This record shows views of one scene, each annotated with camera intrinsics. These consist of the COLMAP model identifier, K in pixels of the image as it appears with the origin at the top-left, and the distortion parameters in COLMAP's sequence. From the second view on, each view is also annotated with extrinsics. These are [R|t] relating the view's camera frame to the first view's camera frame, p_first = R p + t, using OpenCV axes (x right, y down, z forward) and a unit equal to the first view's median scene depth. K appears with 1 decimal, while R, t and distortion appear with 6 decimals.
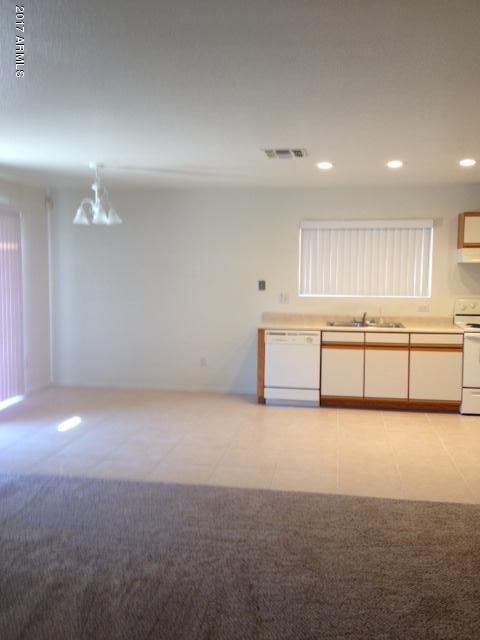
lens RADIAL K [[615.5, 0, 240.0], [0, 615.5, 320.0], [0, 0, 1]] dist [0.129034, -0.297302]
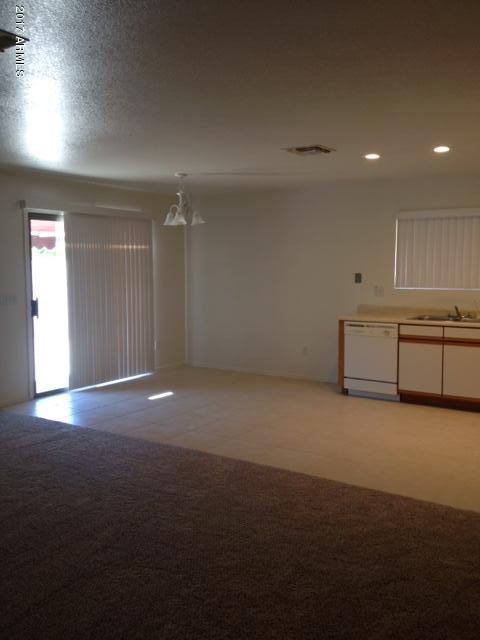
lens RADIAL K [[615.5, 0, 240.0], [0, 615.5, 320.0], [0, 0, 1]] dist [0.129034, -0.297302]
pose [[0.902232, 0.024292, -0.430566, 0.326495], [-0.022973, 0.999702, 0.008263, 0.009034], [0.430638, 0.002436, 0.902521, 0.003060]]
